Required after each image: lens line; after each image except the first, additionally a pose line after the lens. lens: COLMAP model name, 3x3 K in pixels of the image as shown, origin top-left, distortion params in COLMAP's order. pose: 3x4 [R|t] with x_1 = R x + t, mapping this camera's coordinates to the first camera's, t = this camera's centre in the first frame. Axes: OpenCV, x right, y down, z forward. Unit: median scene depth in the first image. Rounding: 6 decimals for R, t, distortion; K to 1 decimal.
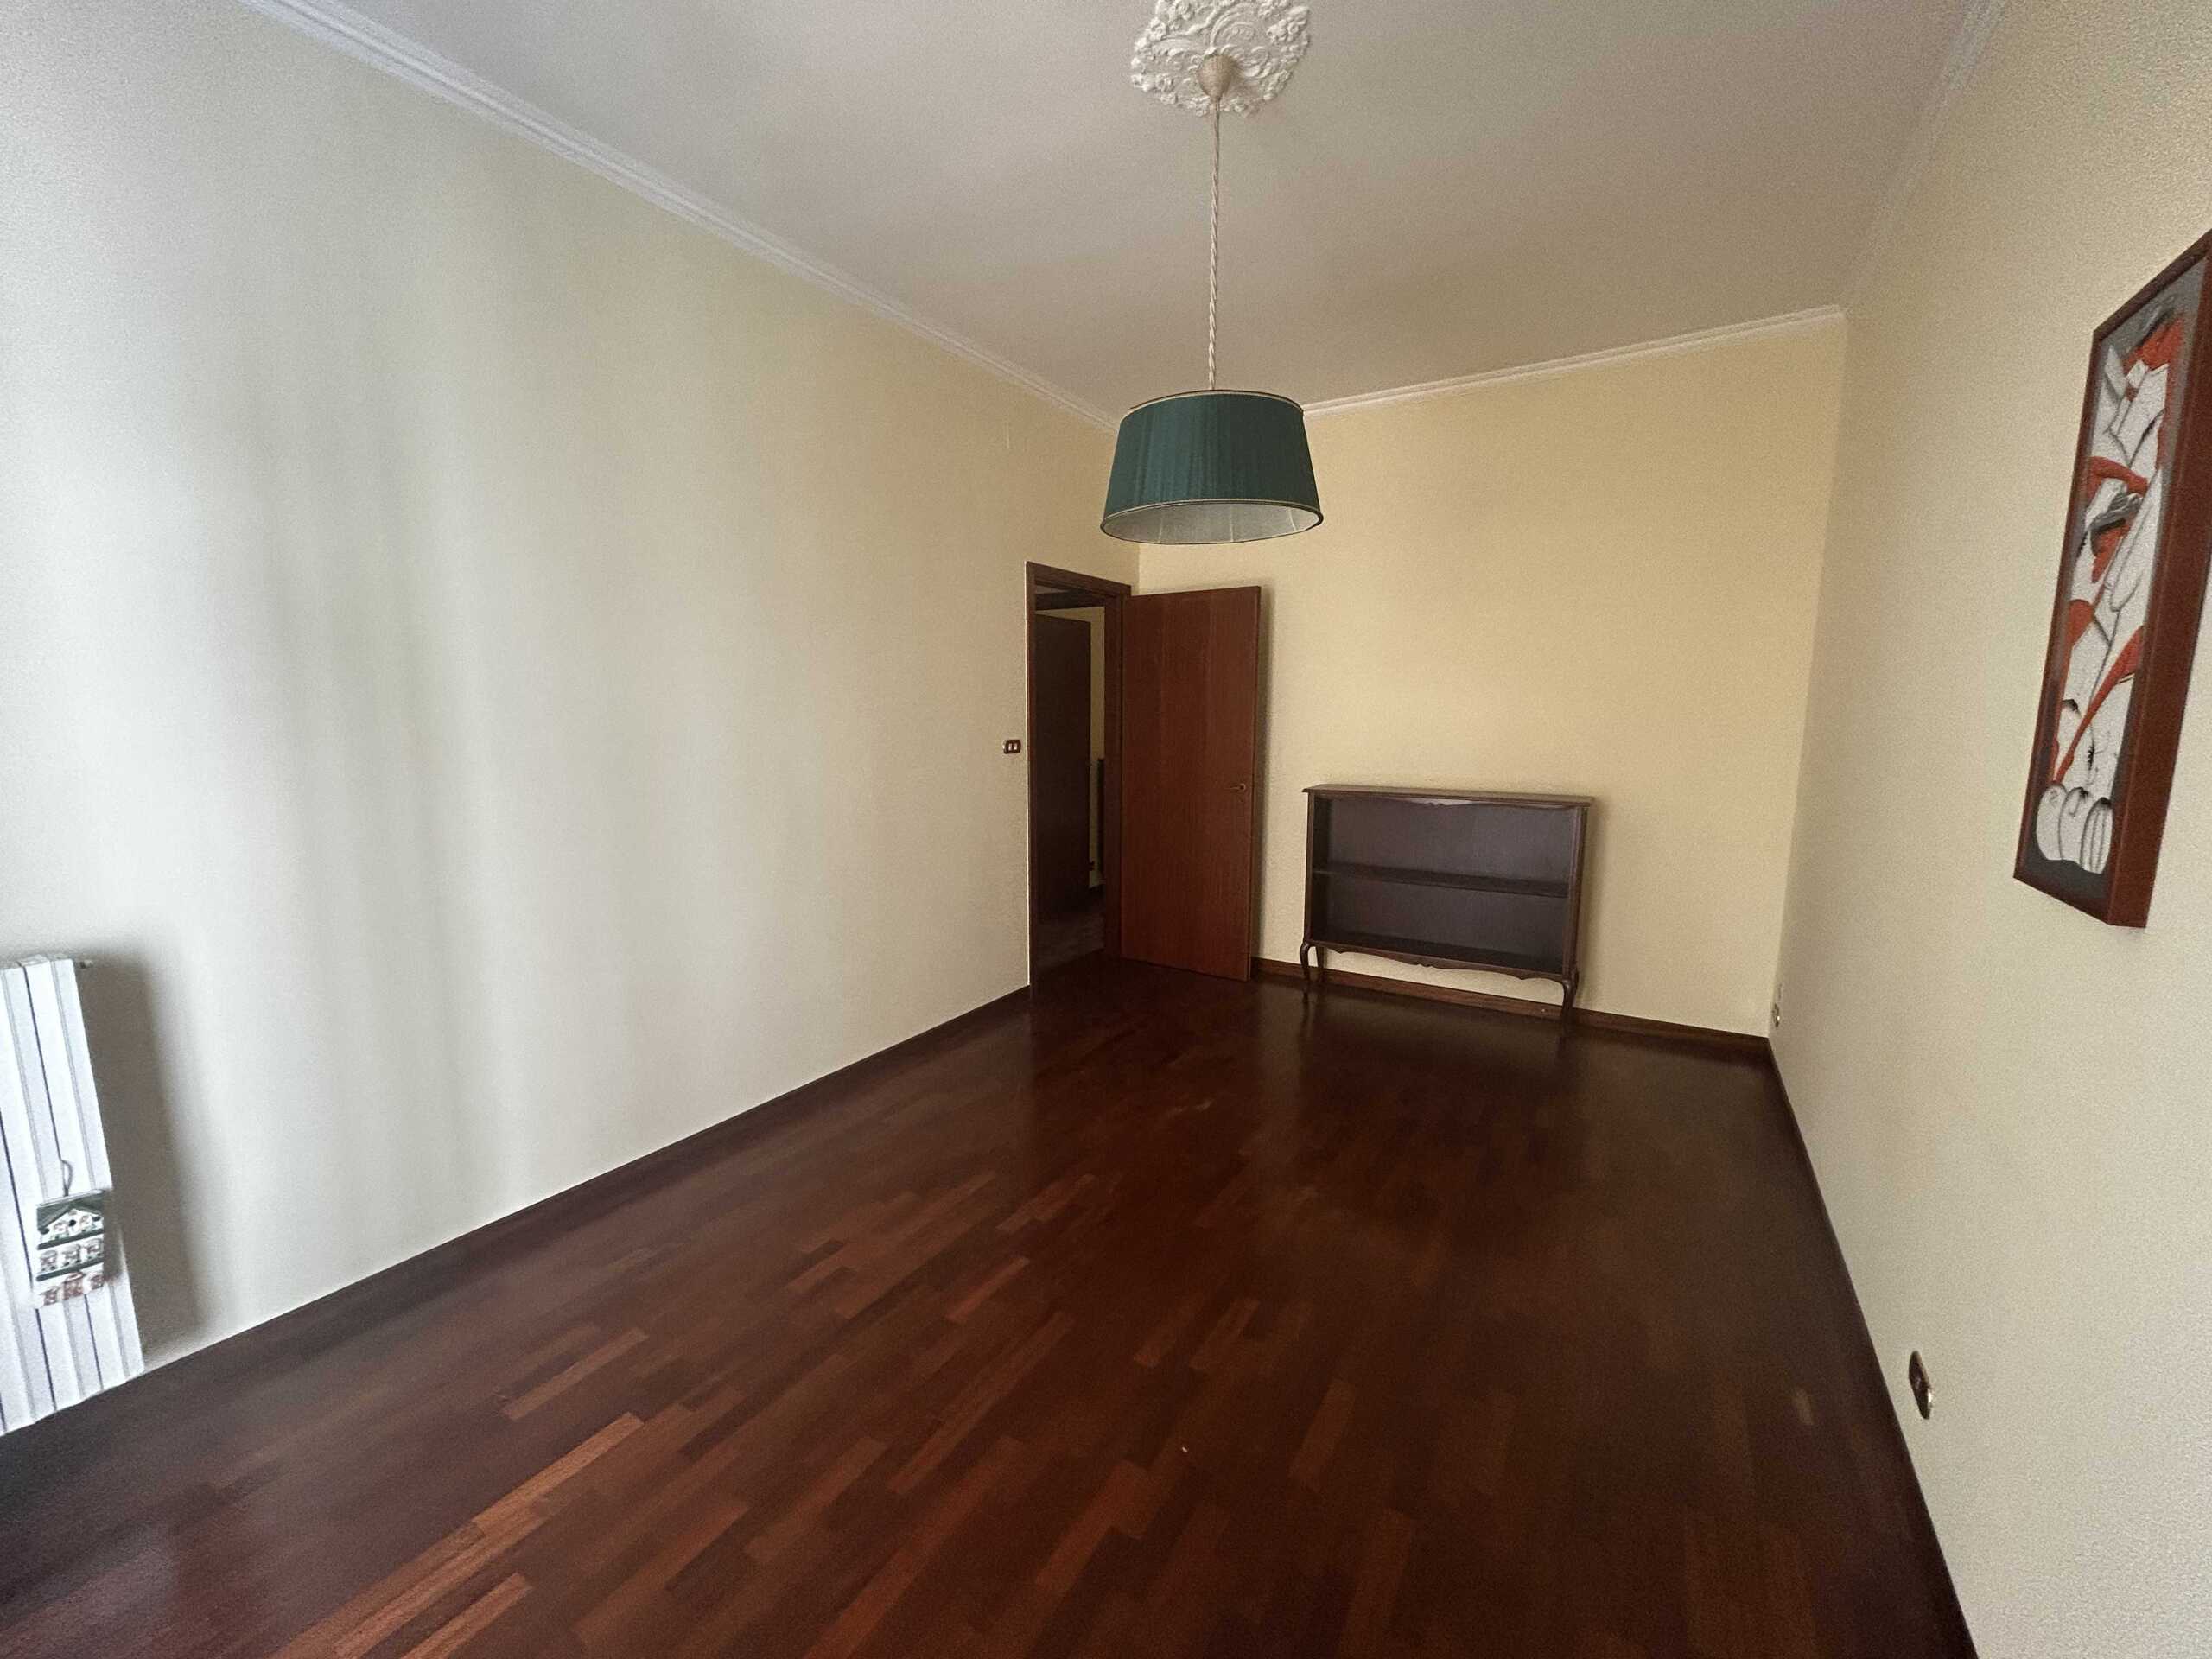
lens RADIAL K [[887.3, 0, 1105.5], [0, 887.3, 837.7], [0, 0, 1]] dist [-0.001179, -0.000097]
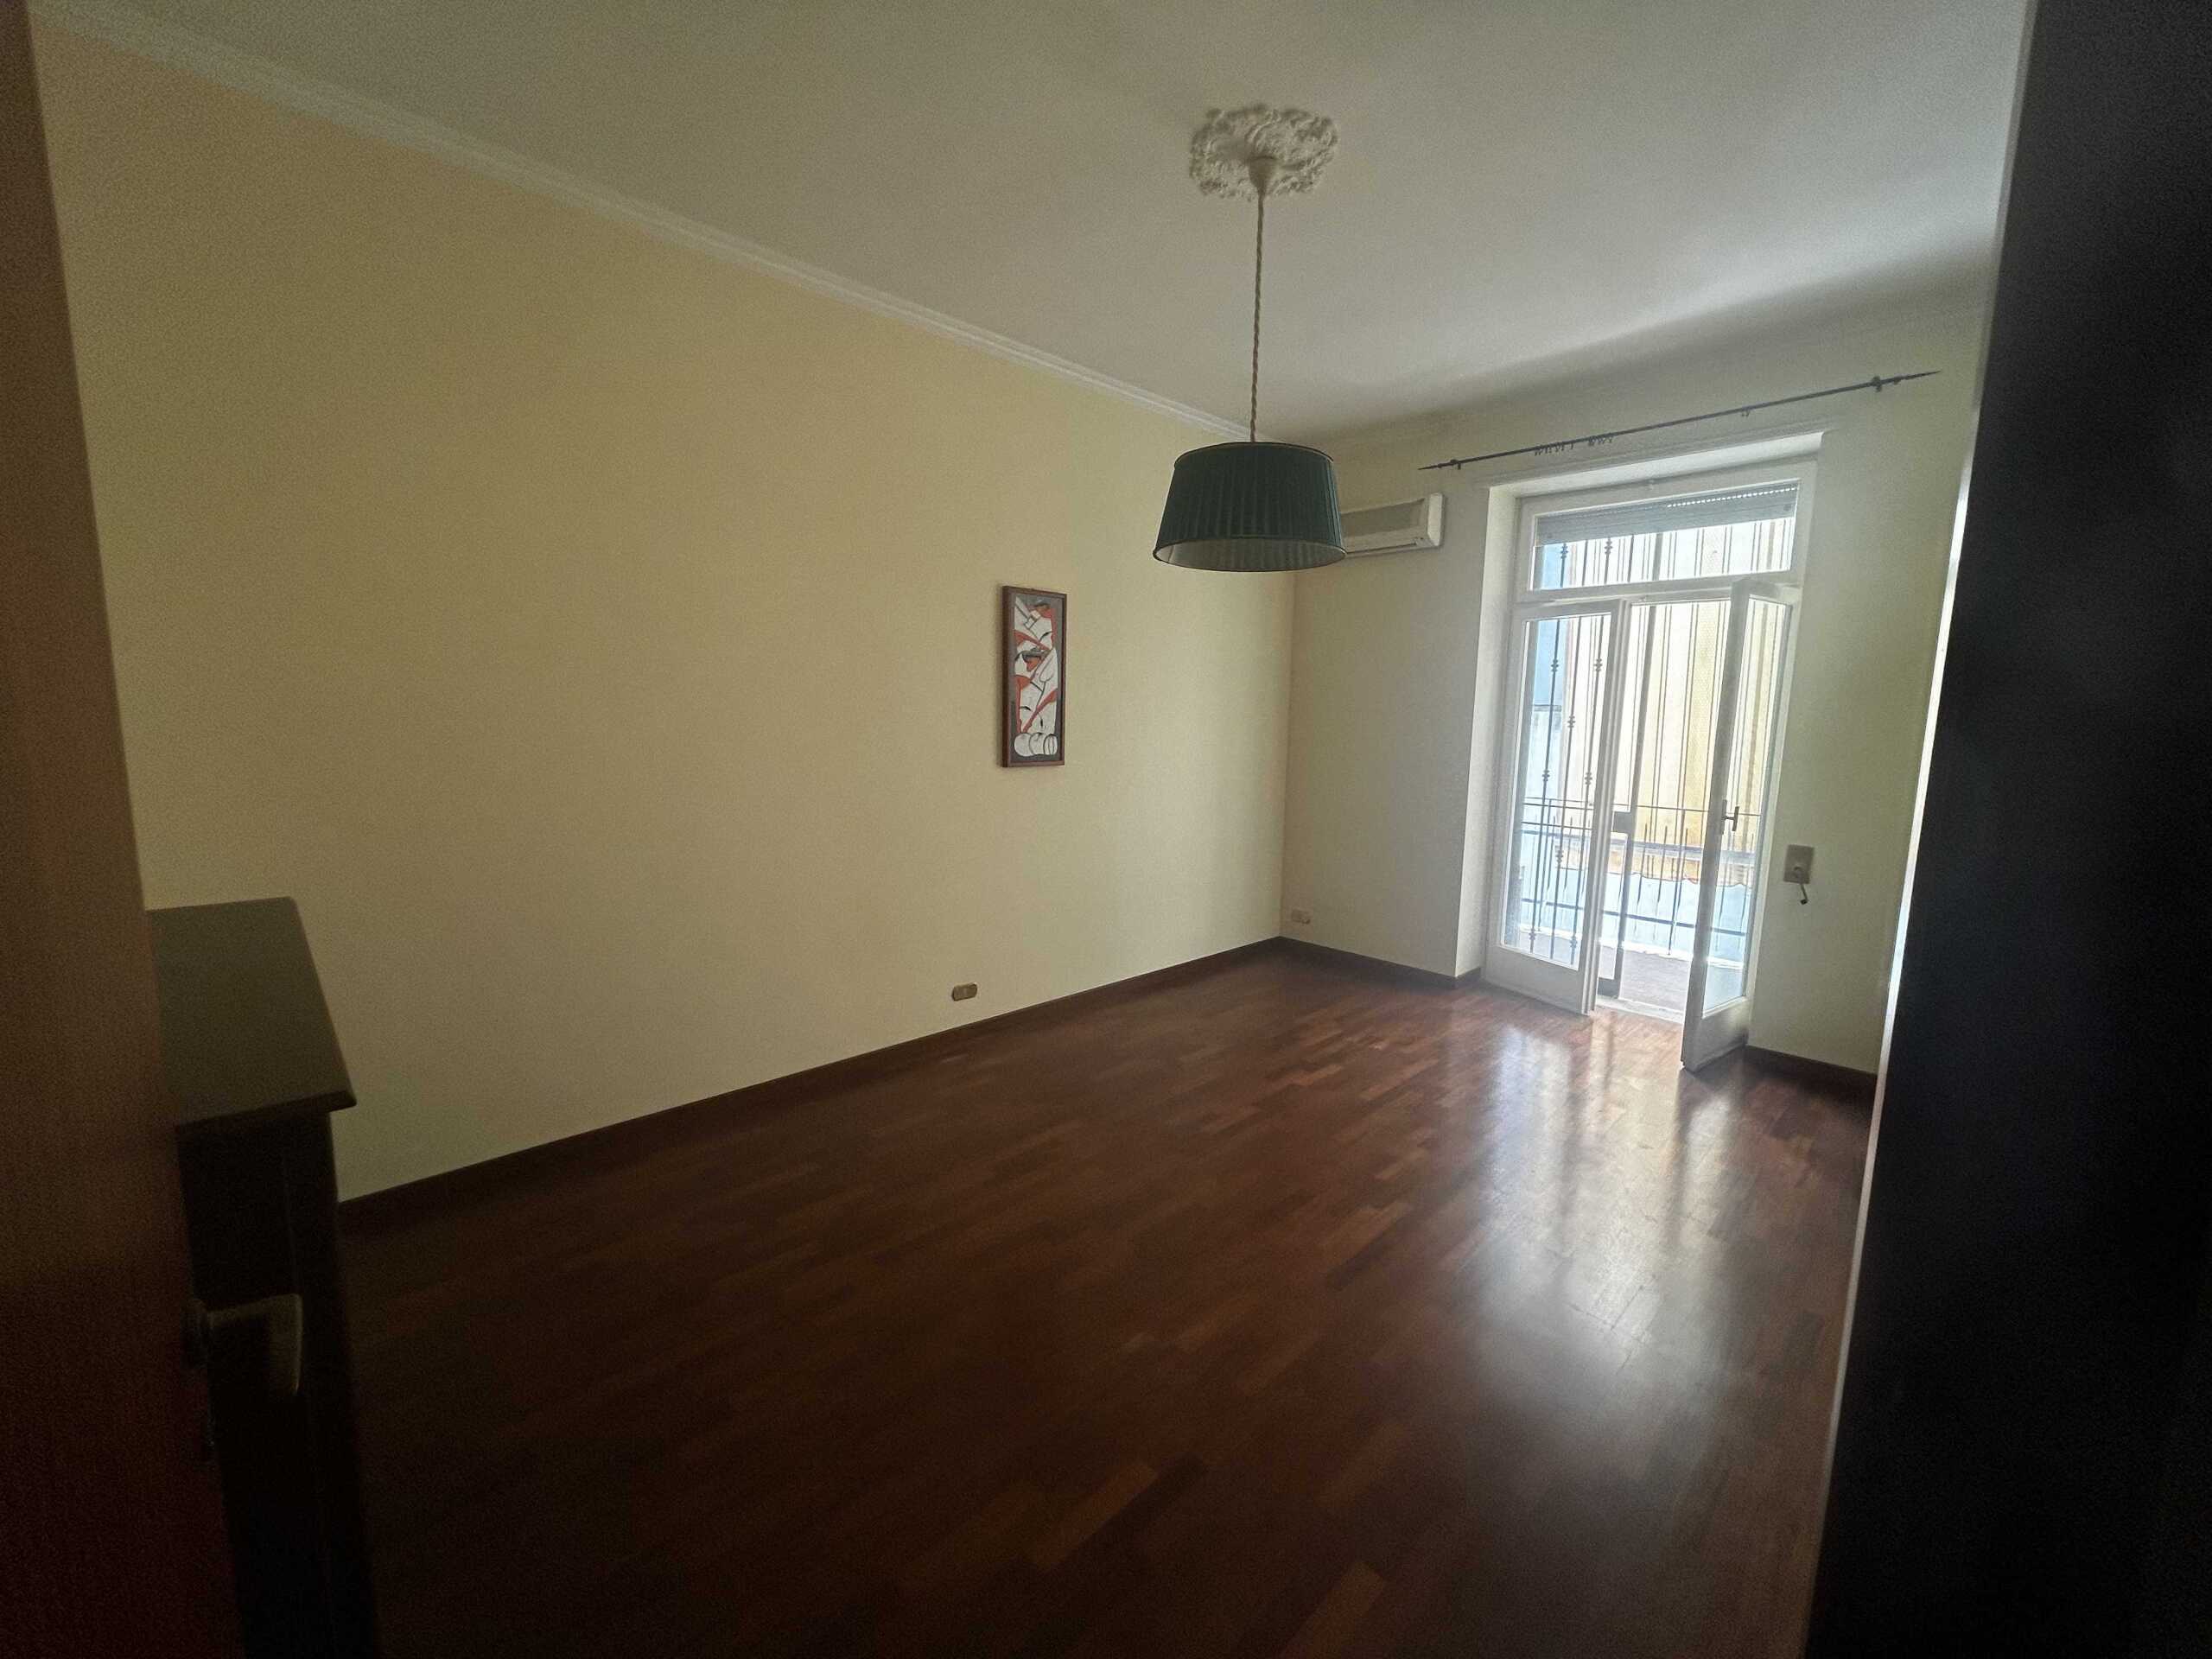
lens RADIAL K [[887.3, 0, 1103.9], [0, 887.3, 829.0], [0, 0, 1]] dist [-0.001179, -0.000097]
pose [[-0.968860, -0.049294, 0.242655, 0.002710], [0.017653, 0.963740, 0.266259, -0.419574], [-0.246981, 0.262252, -0.932858, 2.932799]]
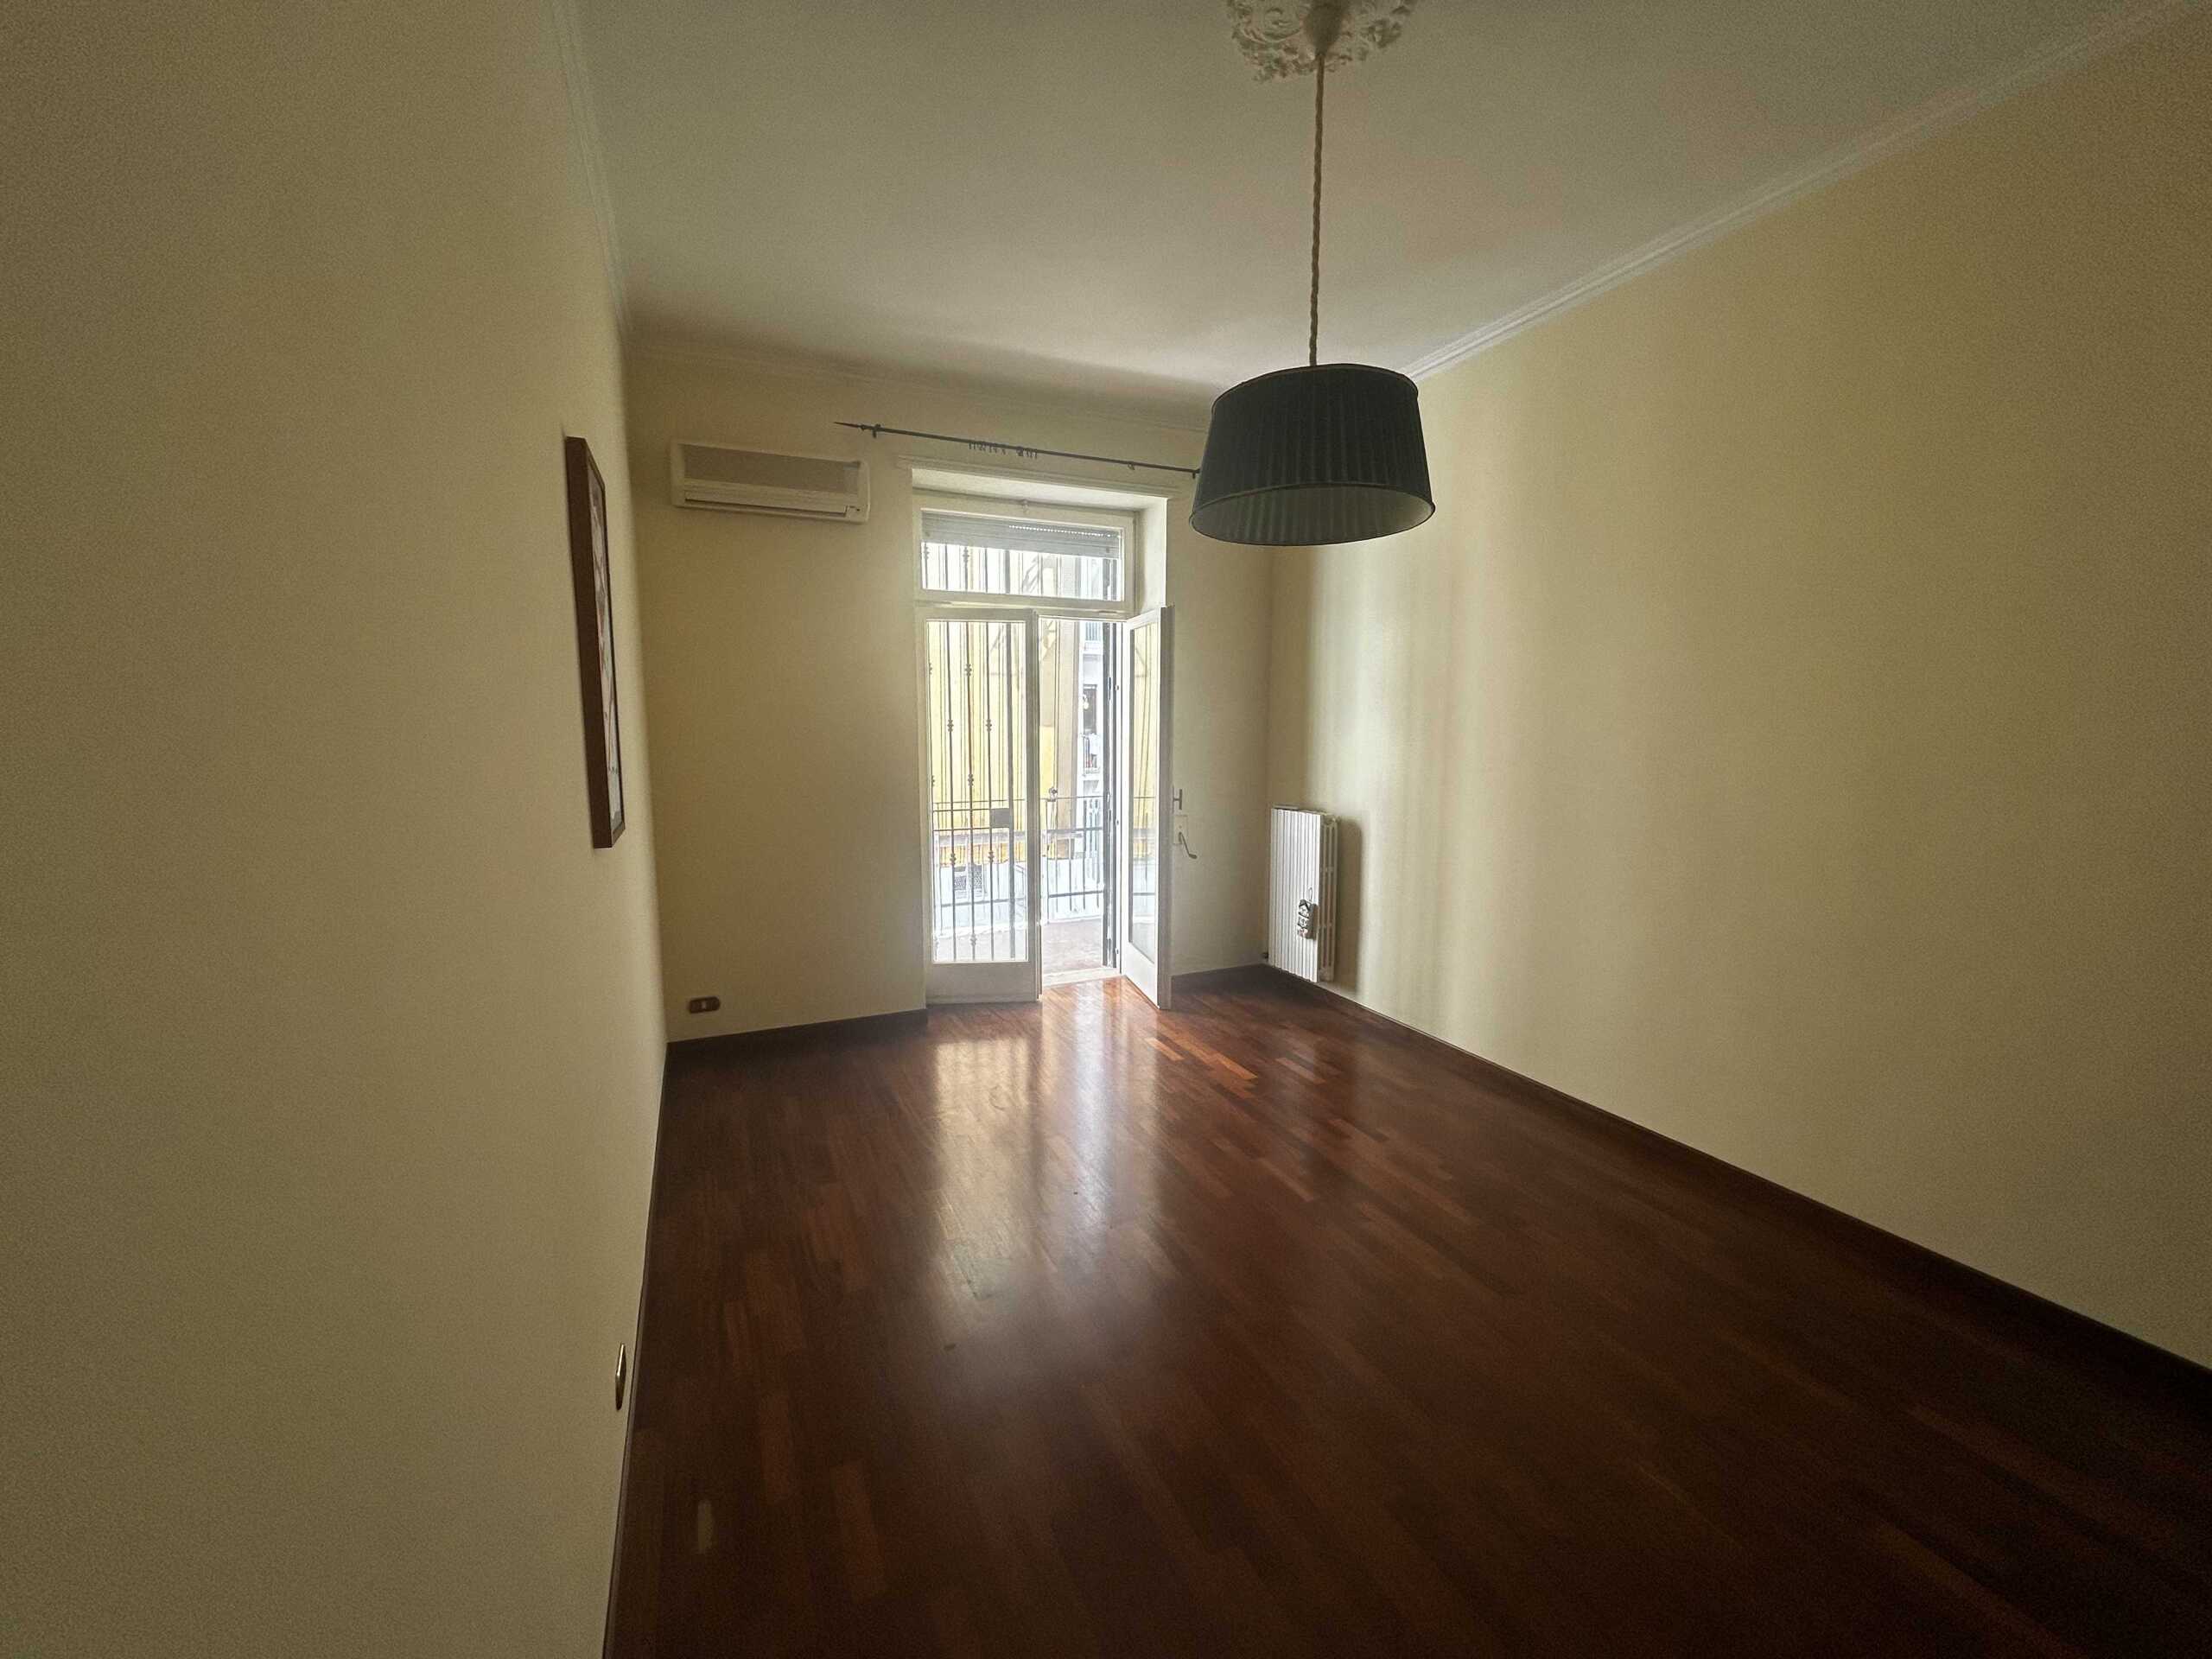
lens RADIAL K [[887.3, 0, 1090.9], [0, 887.3, 834.4], [0, 0, 1]] dist [-0.001179, -0.000097]
pose [[-0.568795, 0.106680, -0.815531, 1.361286], [-0.117485, 0.970847, 0.208936, -0.276375], [0.814045, 0.214654, -0.539680, 1.818016]]
